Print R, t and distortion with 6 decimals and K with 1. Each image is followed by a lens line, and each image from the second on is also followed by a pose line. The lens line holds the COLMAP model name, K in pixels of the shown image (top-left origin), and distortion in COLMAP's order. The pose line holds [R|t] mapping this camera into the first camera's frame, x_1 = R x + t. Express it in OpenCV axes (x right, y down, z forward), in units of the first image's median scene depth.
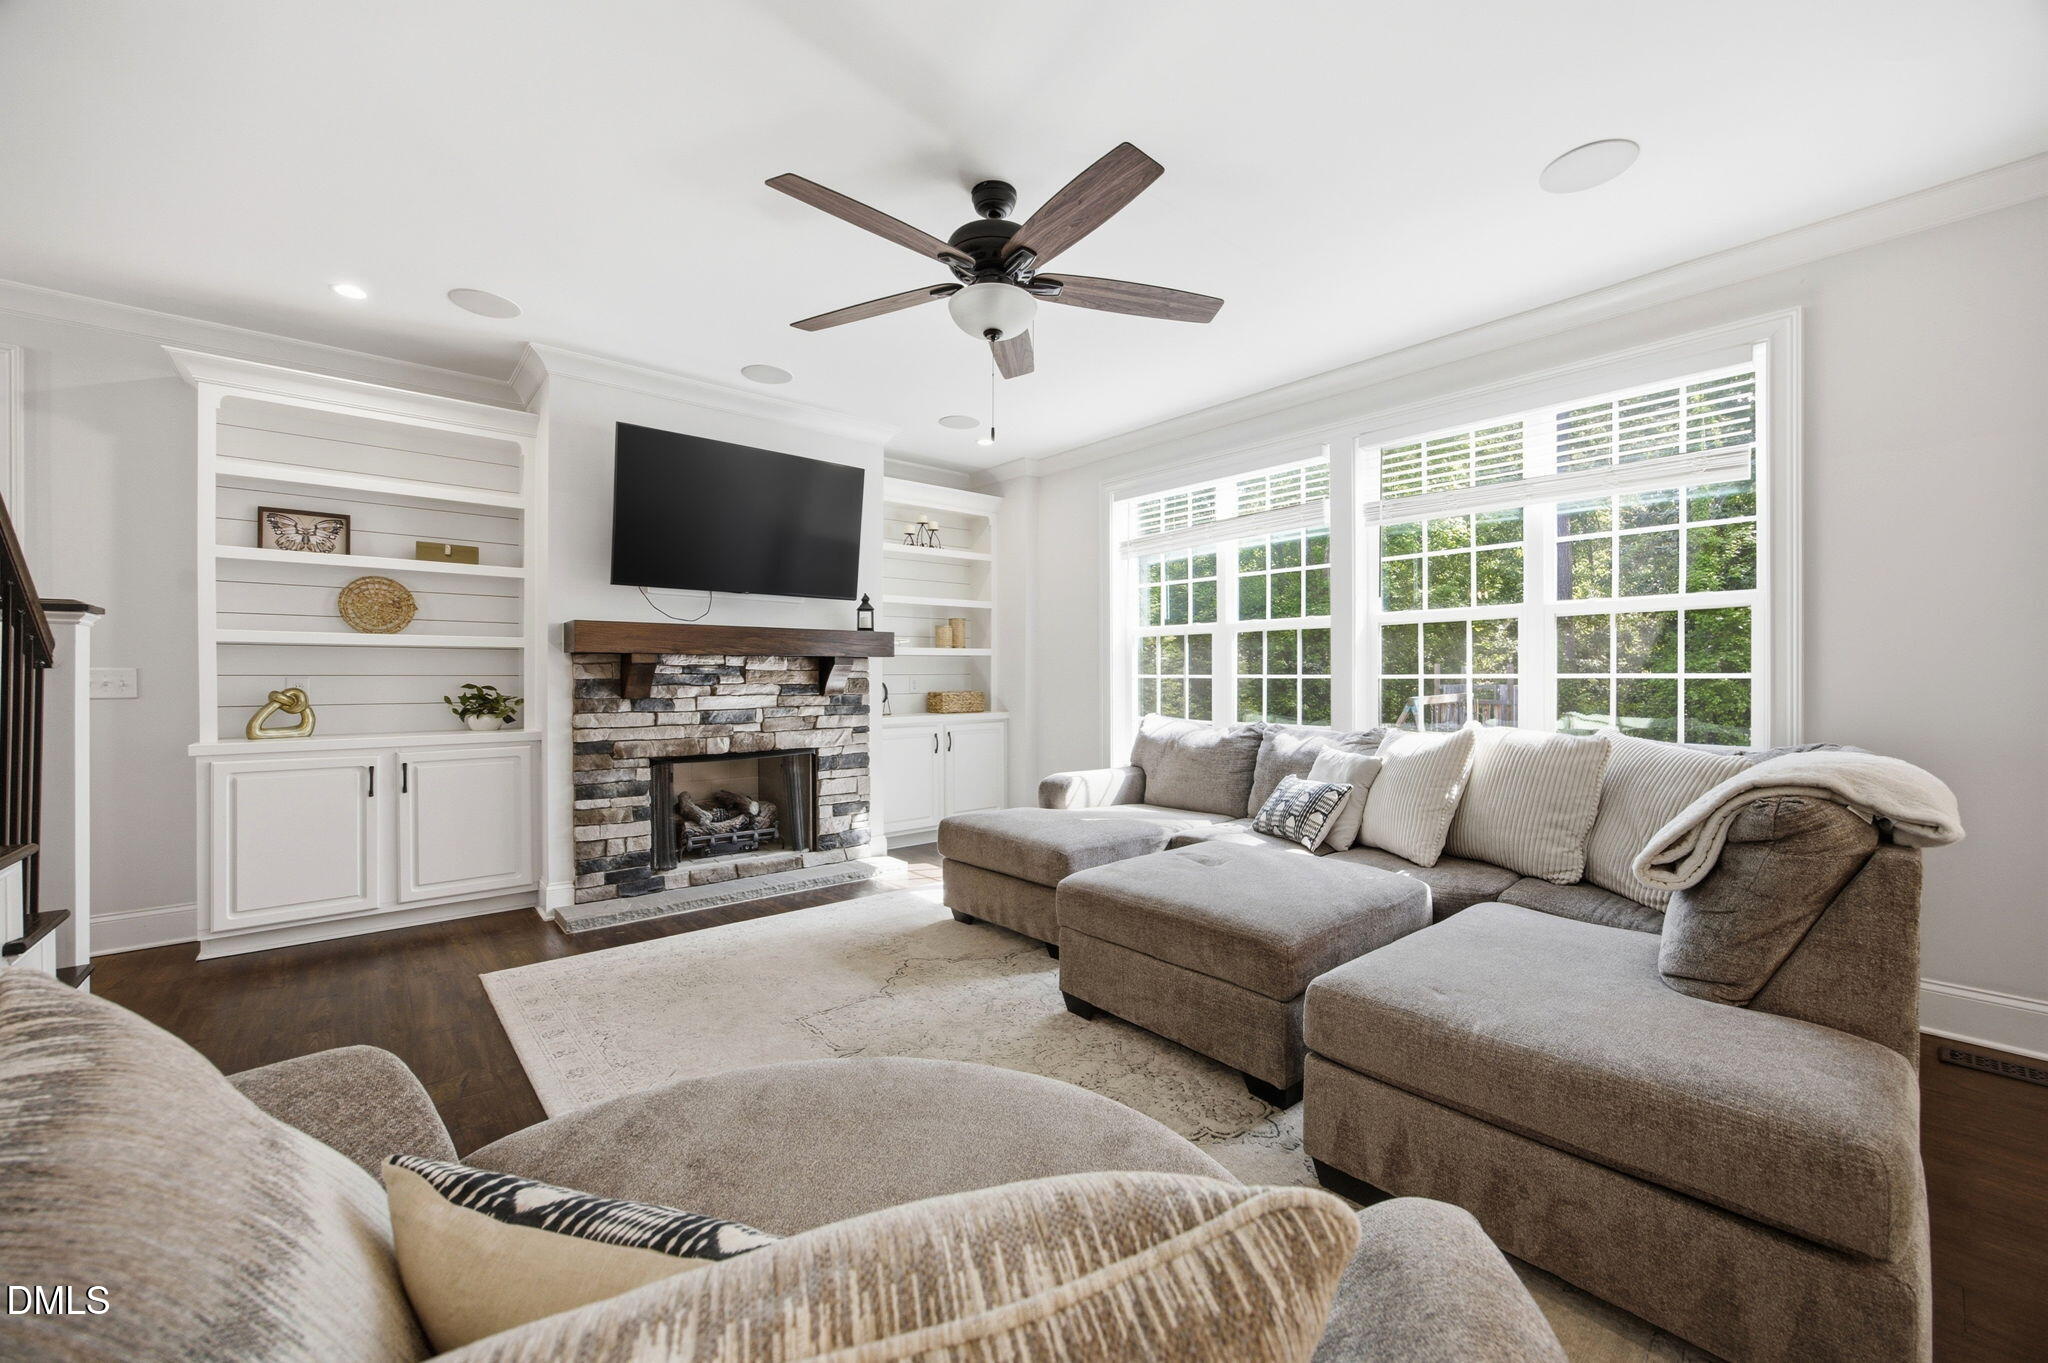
lens RADIAL K [[797.6, 0, 1029.3], [0, 797.6, 680.4], [0, 0, 1]] dist [-0.023420, 0.007169]
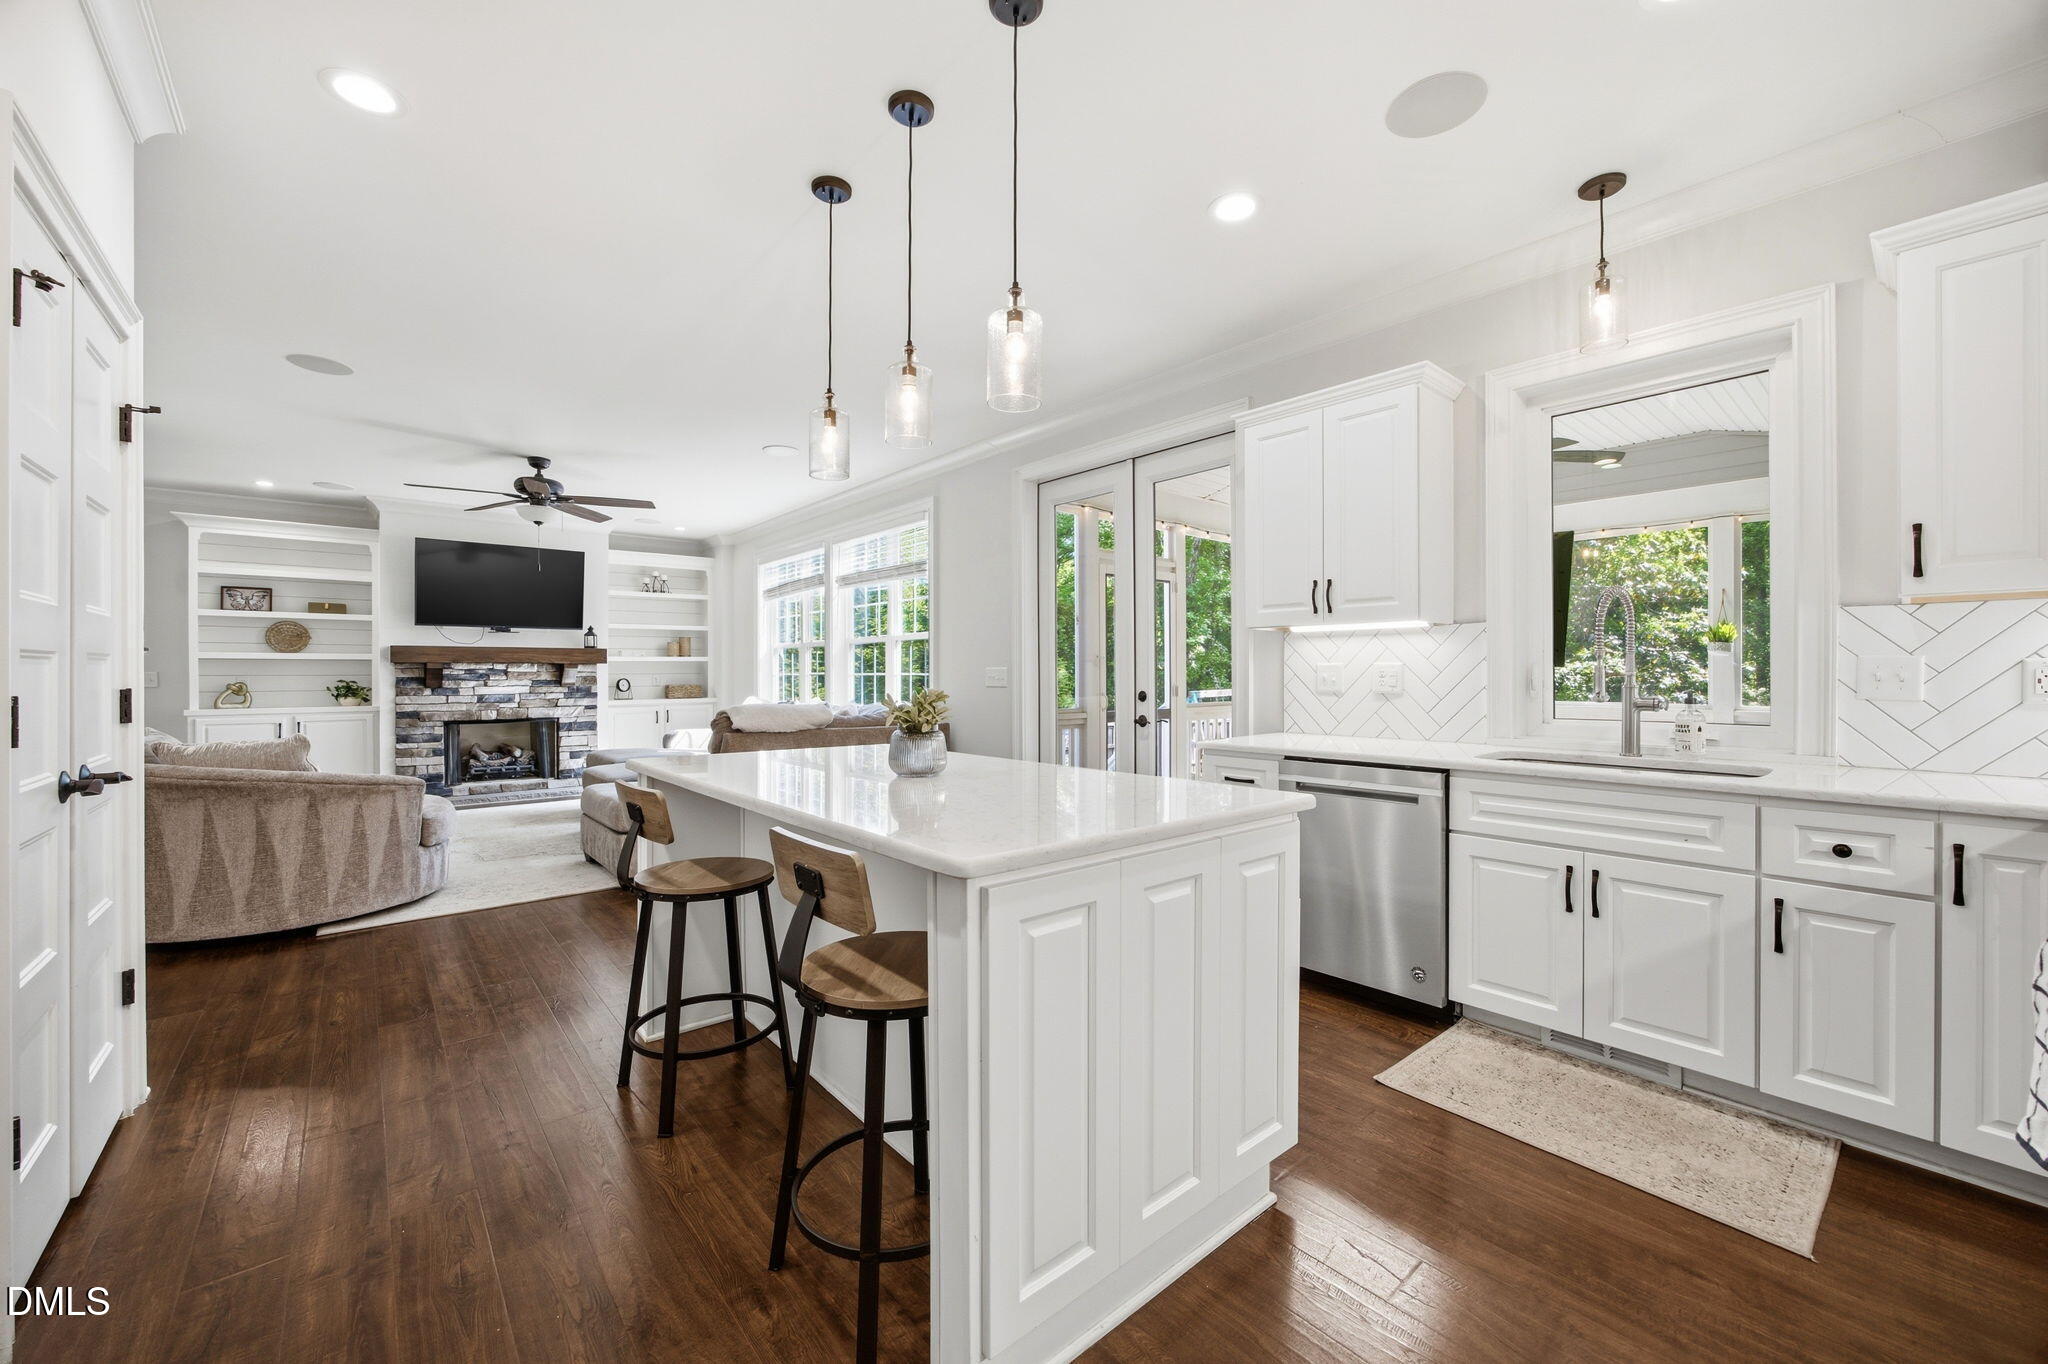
lens RADIAL K [[797.6, 0, 1033.2], [0, 797.6, 673.3], [0, 0, 1]] dist [-0.023420, 0.007169]
pose [[0.999995, -0.003088, -0.000716, 0.784336], [0.003083, 0.999978, -0.005788, 0.004060], [0.000734, 0.005786, 0.999983, -0.713684]]
